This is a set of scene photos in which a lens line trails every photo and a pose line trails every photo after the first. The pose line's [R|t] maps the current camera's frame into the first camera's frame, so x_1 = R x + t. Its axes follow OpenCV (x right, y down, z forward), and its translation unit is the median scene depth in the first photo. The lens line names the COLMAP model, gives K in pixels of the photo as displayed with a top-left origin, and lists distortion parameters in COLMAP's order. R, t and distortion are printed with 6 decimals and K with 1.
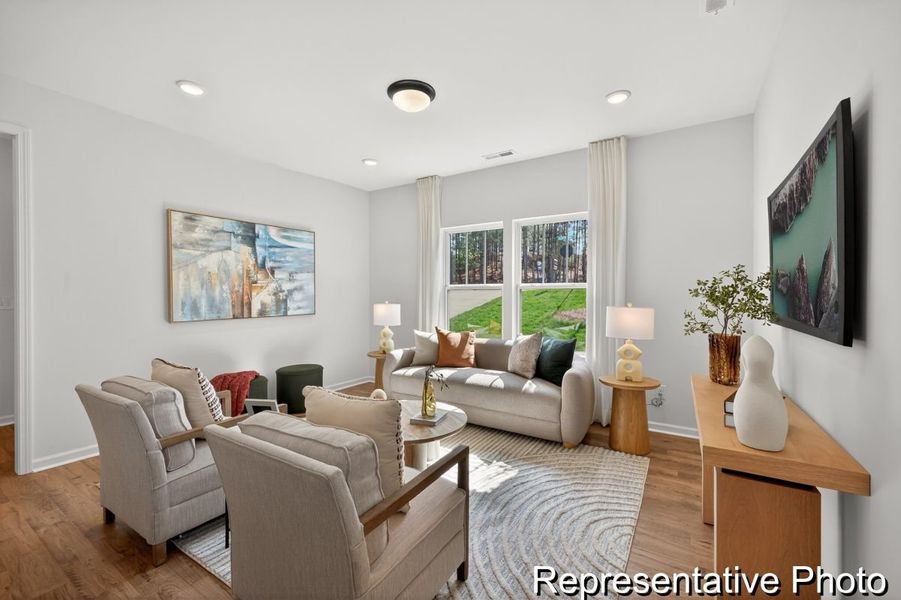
lens RADIAL K [[376.6, 0, 450.5], [0, 376.6, 300.0], [0, 0, 1]] dist [-0.002188, -0.000103]
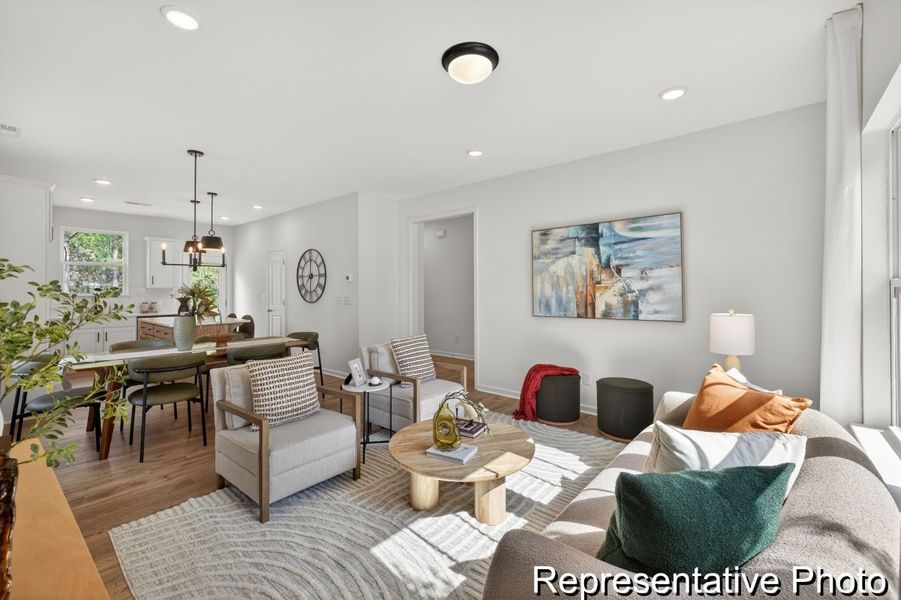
lens RADIAL K [[375.9, 0, 449.3], [0, 375.9, 290.6], [0, 0, 1]] dist [0.001547, 0.000108]
pose [[-0.143774, 0.002181, -0.989608, 0.516098], [-0.008752, 0.999956, 0.003476, -0.026529], [0.989572, 0.009161, -0.143748, 0.760523]]
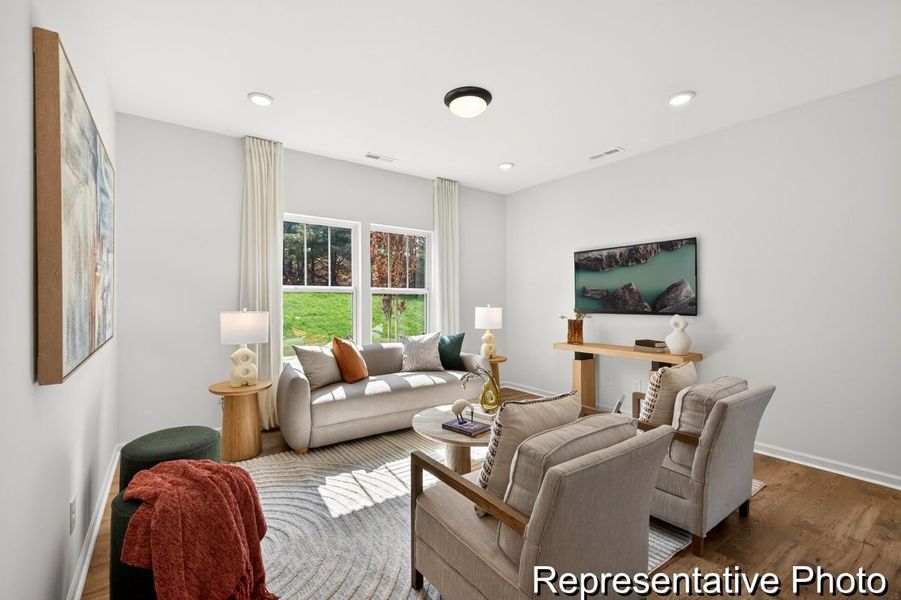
lens RADIAL K [[376.6, 0, 450.5], [0, 376.6, 300.0], [0, 0, 1]] dist [-0.002188, -0.000103]
pose [[0.379823, -0.000102, 0.925059, -0.715490], [0.009836, 0.999944, -0.003929, -0.003722], [-0.925007, 0.010591, 0.379803, 0.451568]]
